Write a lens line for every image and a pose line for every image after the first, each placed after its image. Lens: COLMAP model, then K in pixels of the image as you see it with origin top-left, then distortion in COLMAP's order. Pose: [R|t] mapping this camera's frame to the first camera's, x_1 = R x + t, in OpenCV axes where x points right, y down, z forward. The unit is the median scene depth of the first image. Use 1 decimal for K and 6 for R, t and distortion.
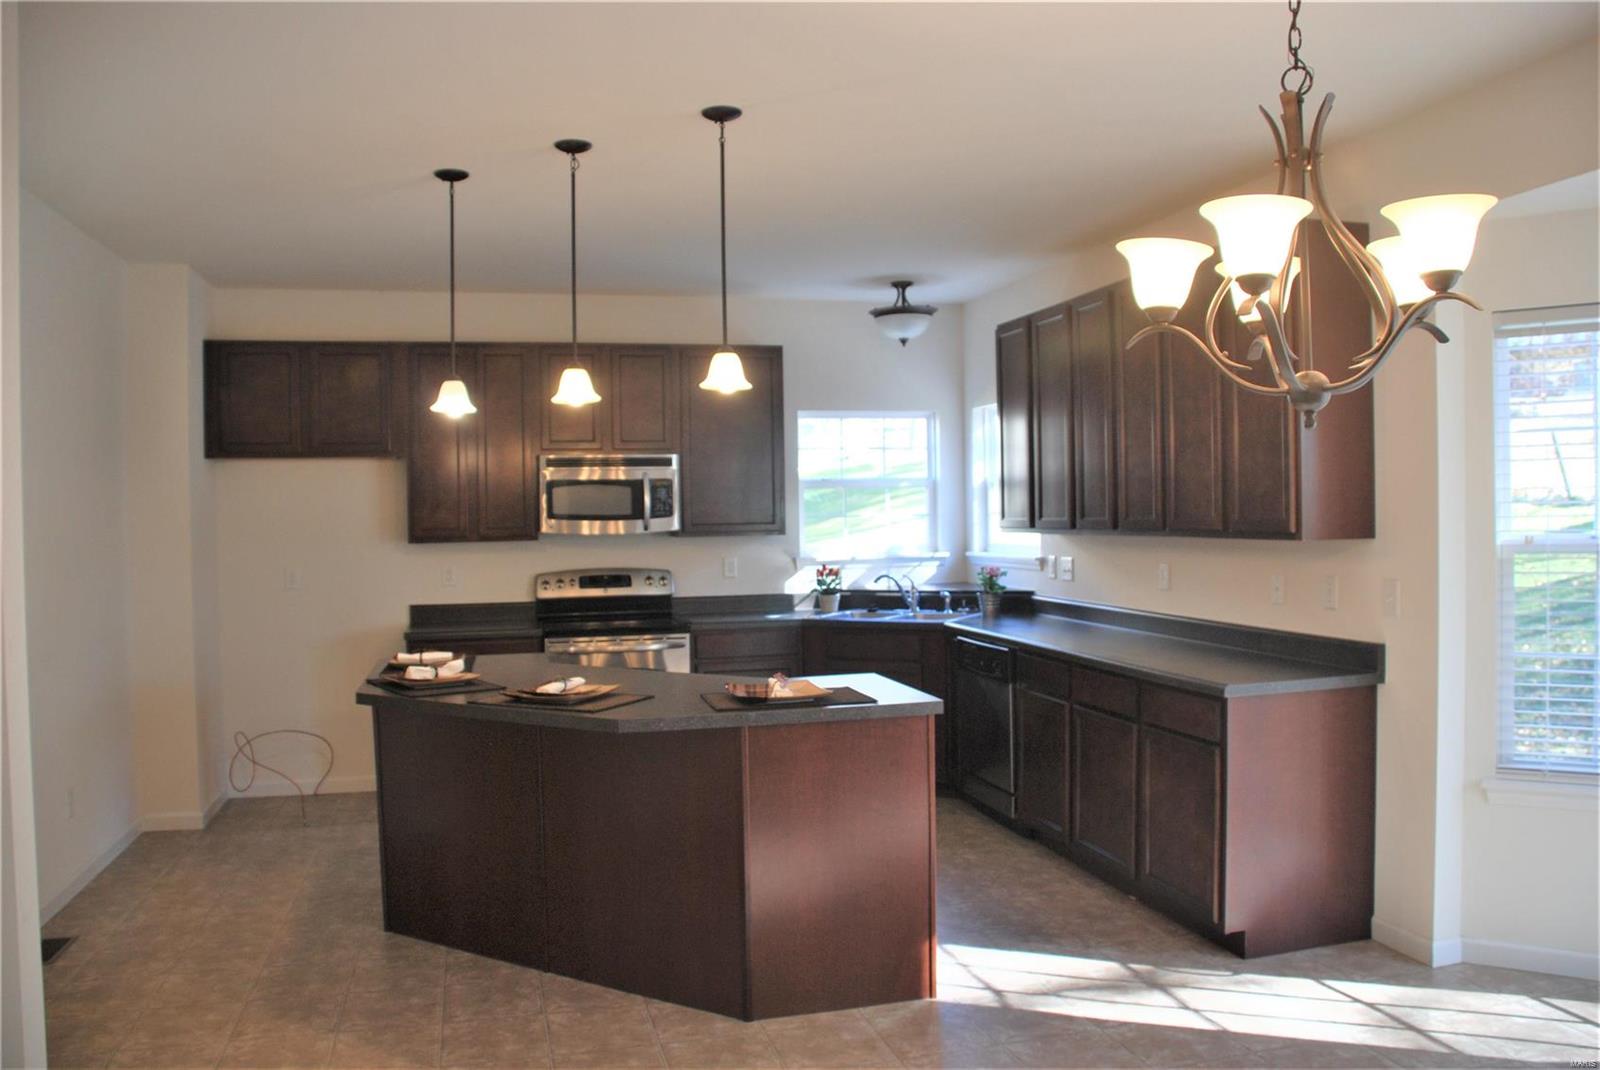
lens RADIAL K [[1260.6, 0, 829.1], [0, 1260.6, 540.7], [0, 0, 1]] dist [-0.140034, 0.101038]
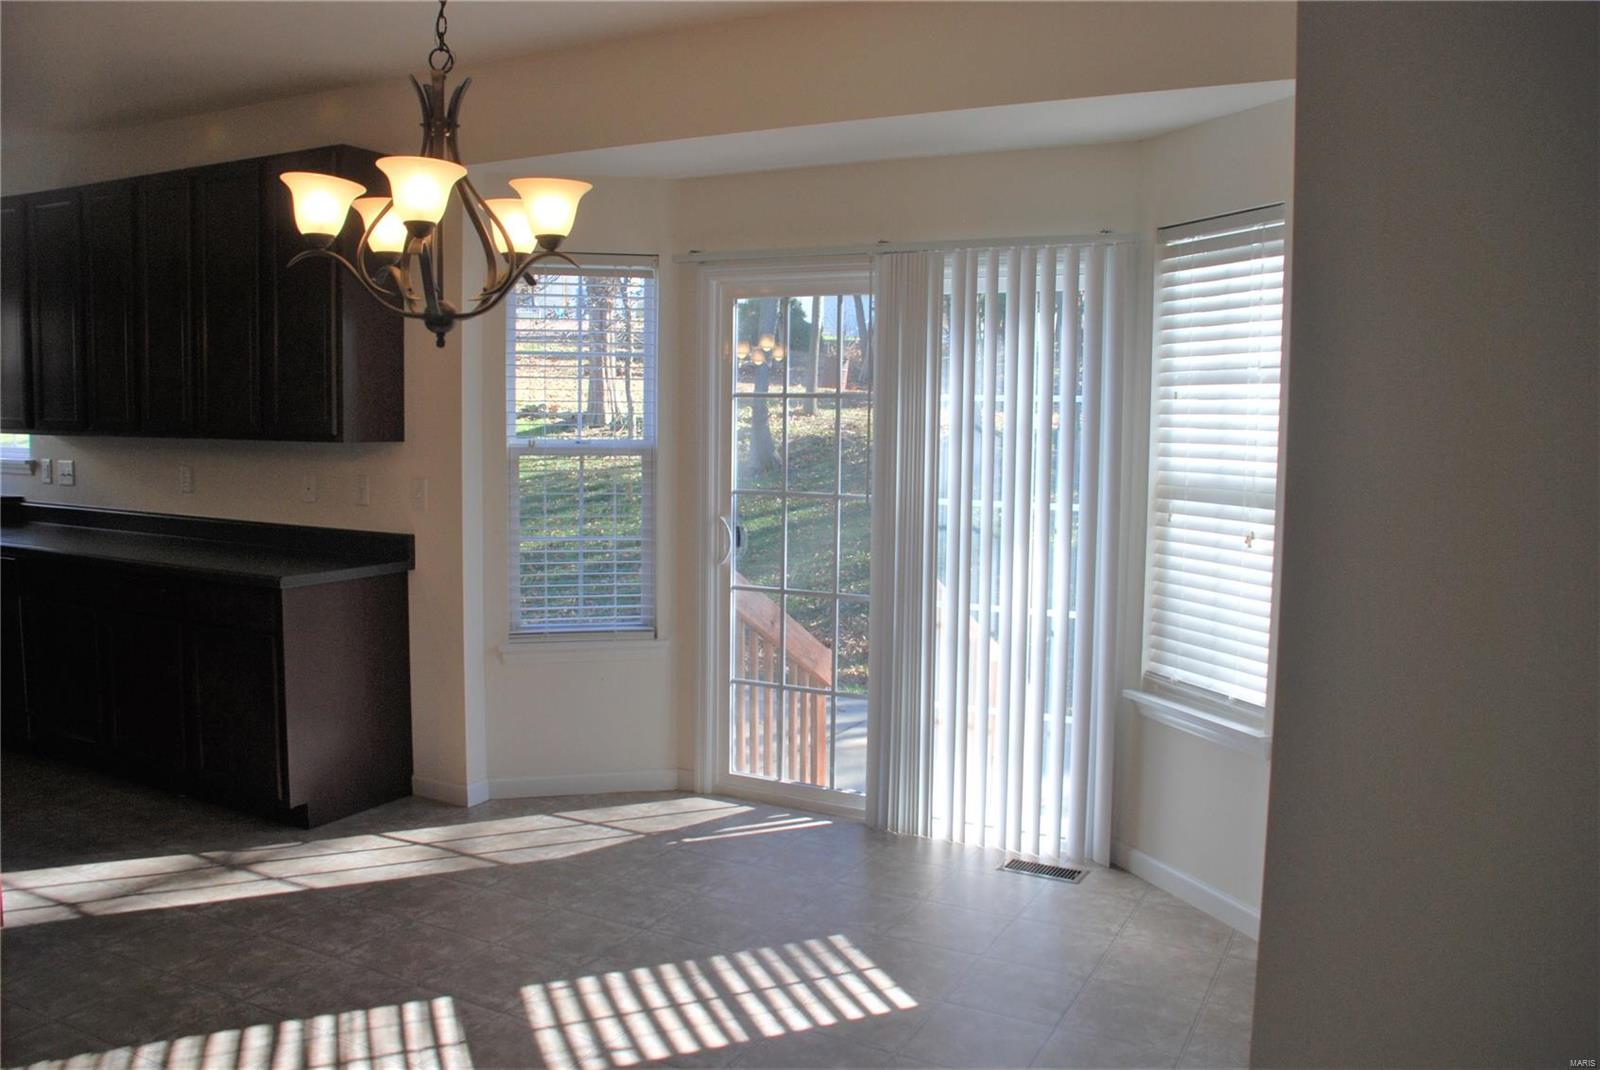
lens RADIAL K [[1260.6, 0, 829.1], [0, 1260.6, 540.7], [0, 0, 1]] dist [-0.140034, 0.101038]
pose [[0.690132, -0.046962, 0.722159, -0.117939], [-0.008769, 0.997276, 0.073233, 0.002935], [-0.723631, -0.056873, 0.687840, -0.066593]]
